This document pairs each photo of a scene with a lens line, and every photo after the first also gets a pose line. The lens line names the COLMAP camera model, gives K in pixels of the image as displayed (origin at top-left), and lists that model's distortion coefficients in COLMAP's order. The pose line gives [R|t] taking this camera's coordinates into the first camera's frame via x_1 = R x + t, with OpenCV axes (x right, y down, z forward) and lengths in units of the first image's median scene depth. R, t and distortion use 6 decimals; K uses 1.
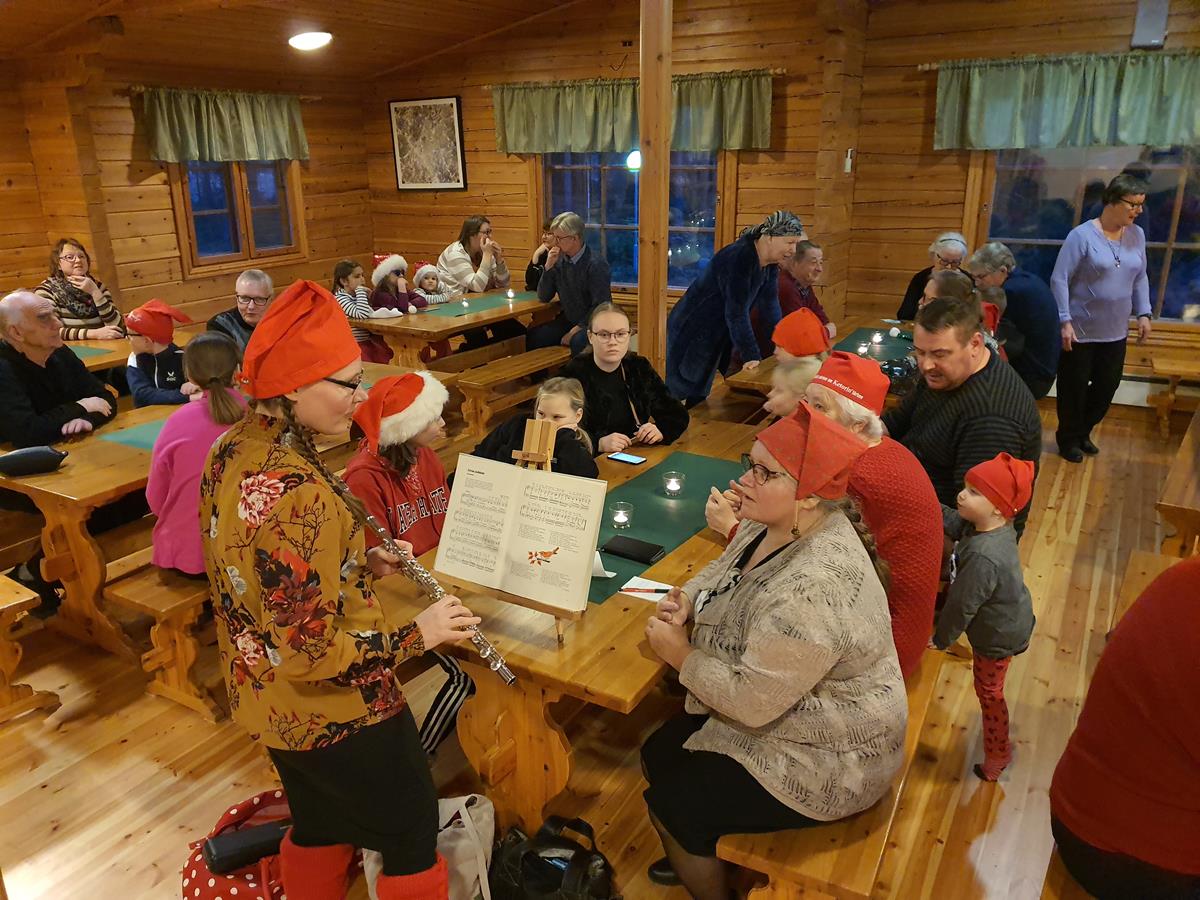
lens RADIAL K [[934.5, 0, 583.0], [0, 934.5, 447.4], [0, 0, 1]] dist [0.006332, 0.029778]
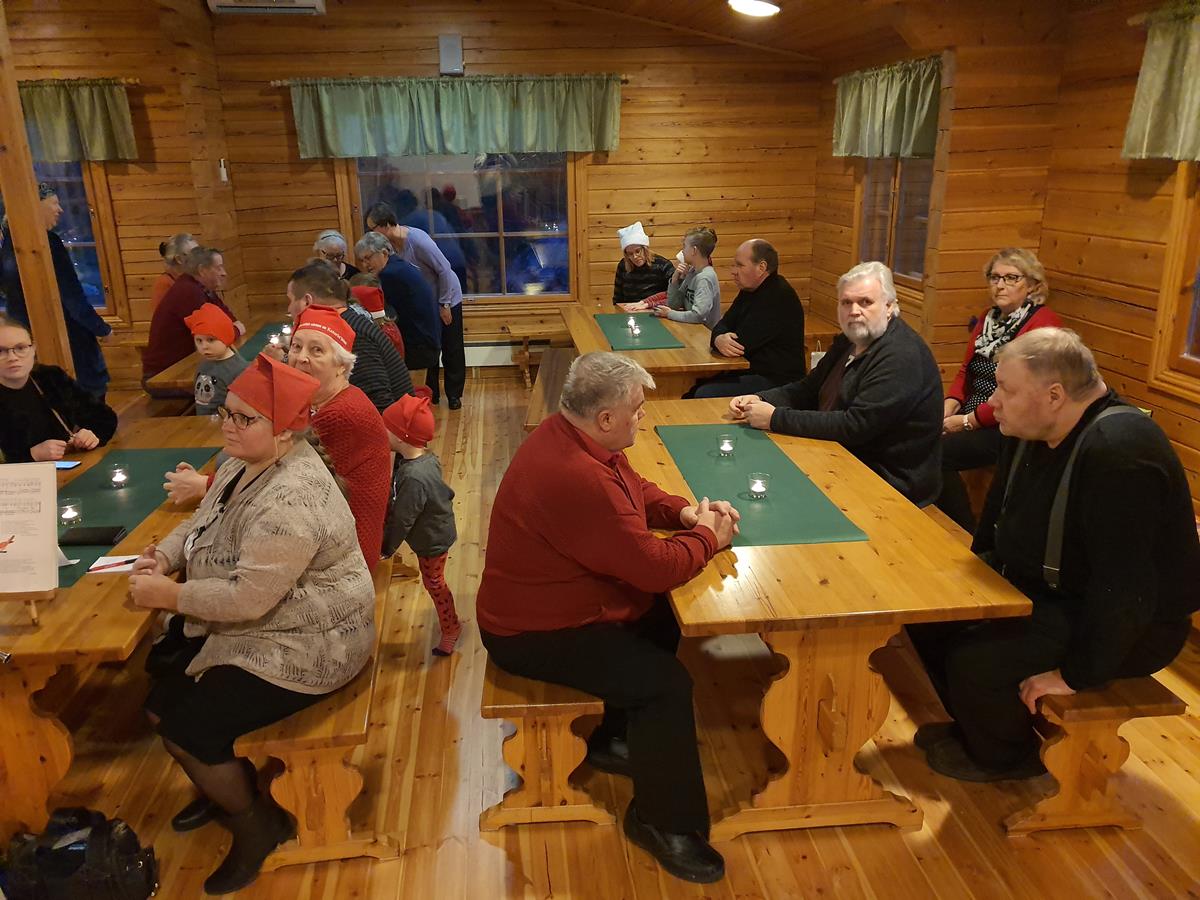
lens RADIAL K [[934.5, 0, 572.9], [0, 934.5, 447.4], [0, 0, 1]] dist [0.006332, 0.029778]
pose [[0.818223, -0.181612, 0.545461, -0.023516], [0.190411, 0.980850, 0.040947, 0.028705], [-0.542452, 0.070358, 0.837135, -0.063517]]
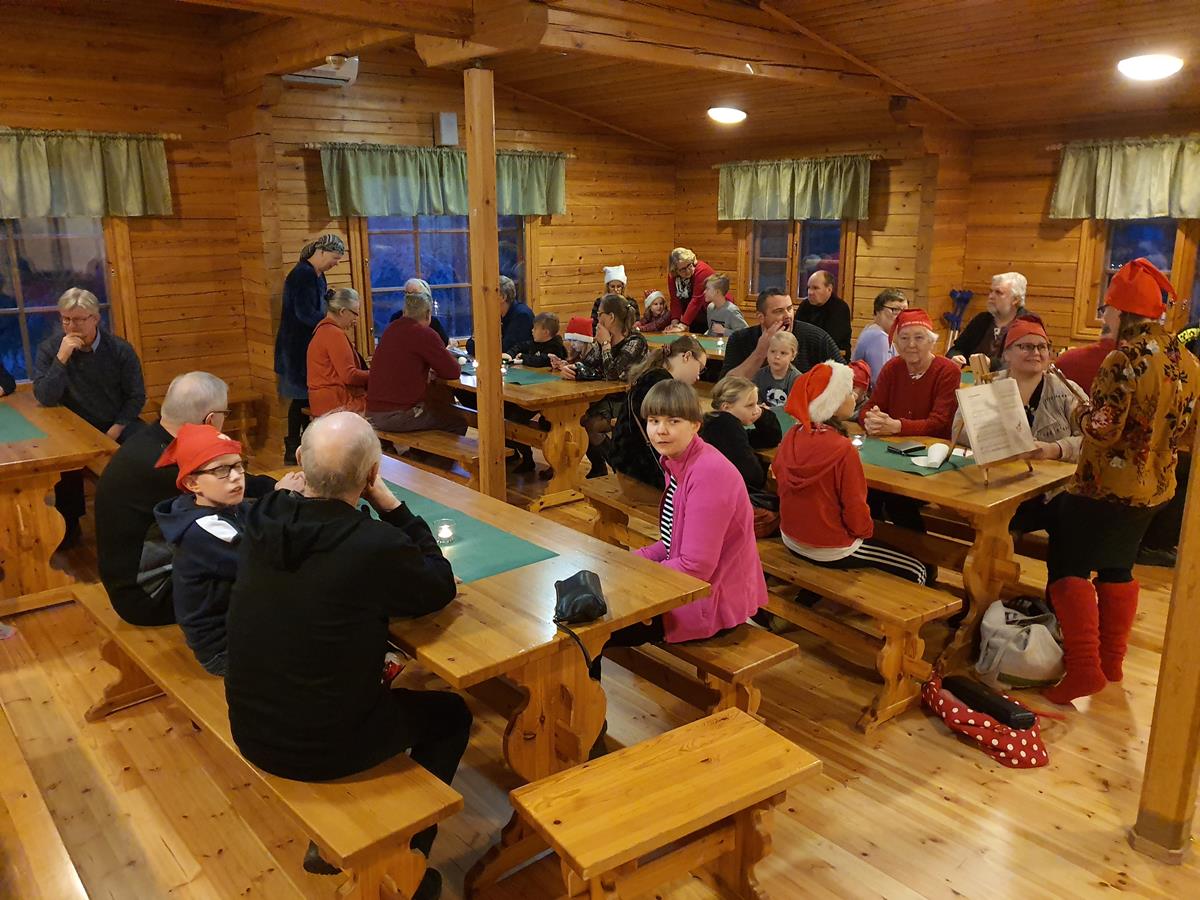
lens RADIAL K [[934.5, 0, 571.1], [0, 934.5, 438.3], [0, 0, 1]] dist [0.006332, 0.029778]
pose [[0.349453, -0.210529, 0.912995, -0.623861], [0.295186, 0.949545, 0.105974, -0.093345], [-0.889240, 0.232470, 0.393966, 0.346612]]
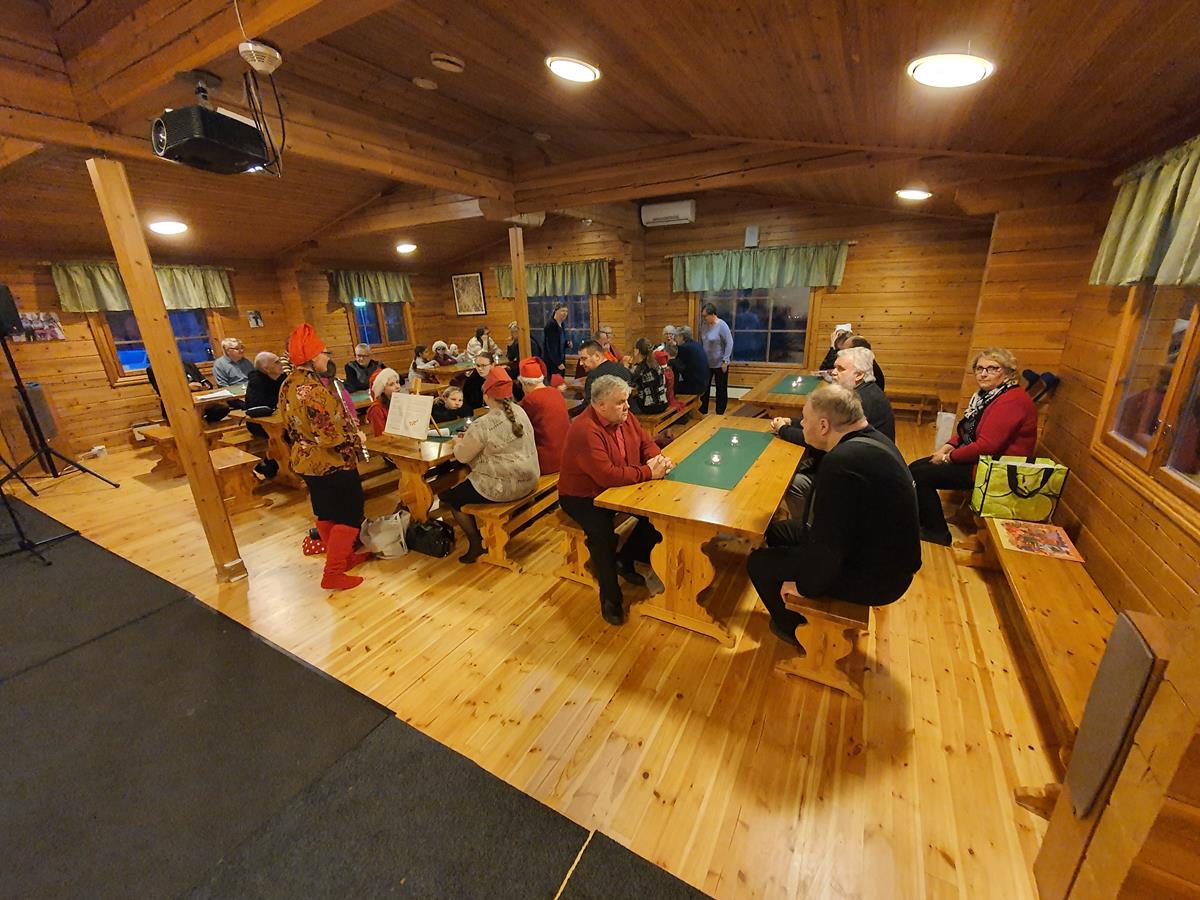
lens RADIAL K [[478.1, 0, 600.9], [0, 478.1, 447.1], [0, 0, 1]] dist [0.023172, 0.000103]
pose [[0.999825, -0.018541, 0.002509, 0.184131], [0.018565, 0.999777, -0.010095, 0.074501], [-0.002322, 0.010140, 0.999946, -0.181894]]
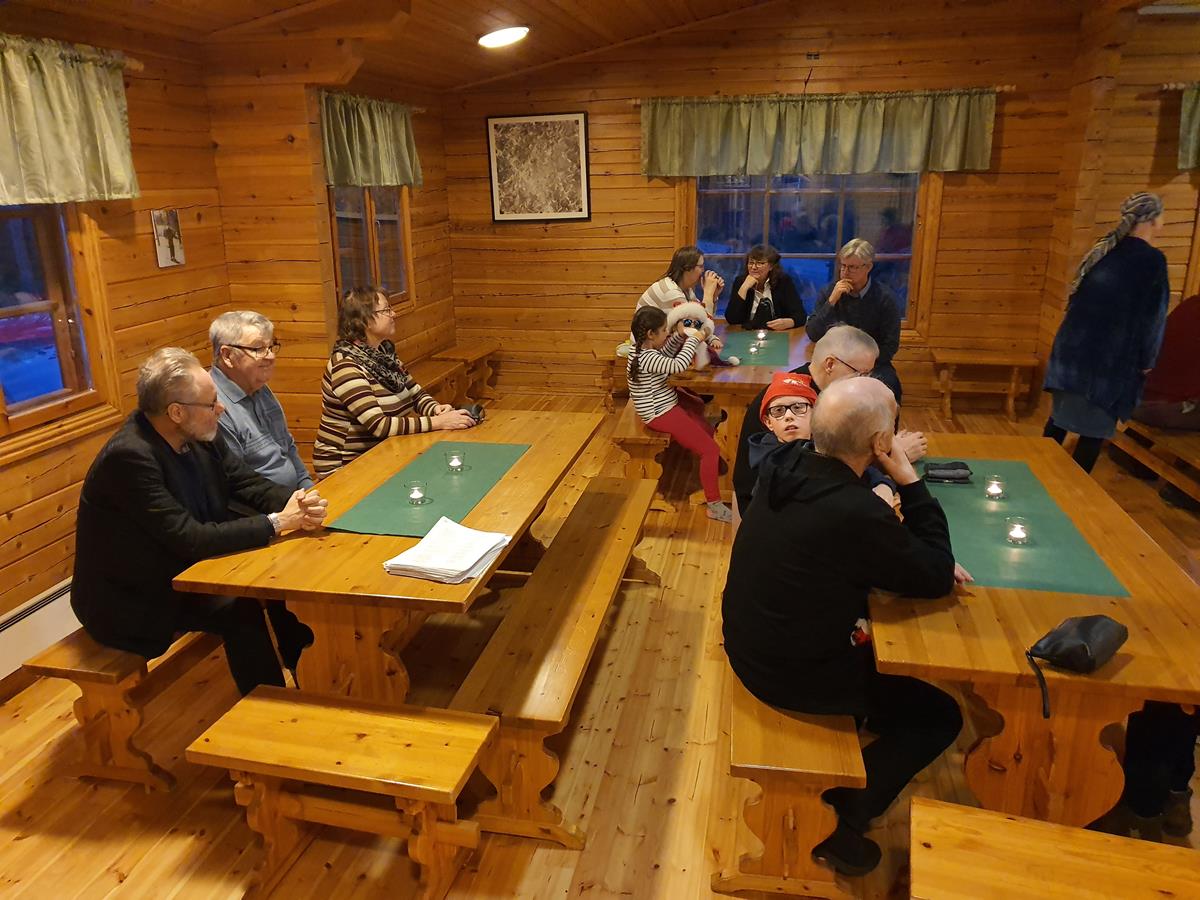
lens RADIAL K [[934.5, 0, 590.1], [0, 934.5, 452.0], [0, 0, 1]] dist [0.006332, 0.029778]
pose [[0.949307, -0.088823, 0.301541, -0.538544], [0.097251, 0.995175, -0.013020, -0.066858], [-0.298929, 0.041685, 0.953364, 0.245584]]
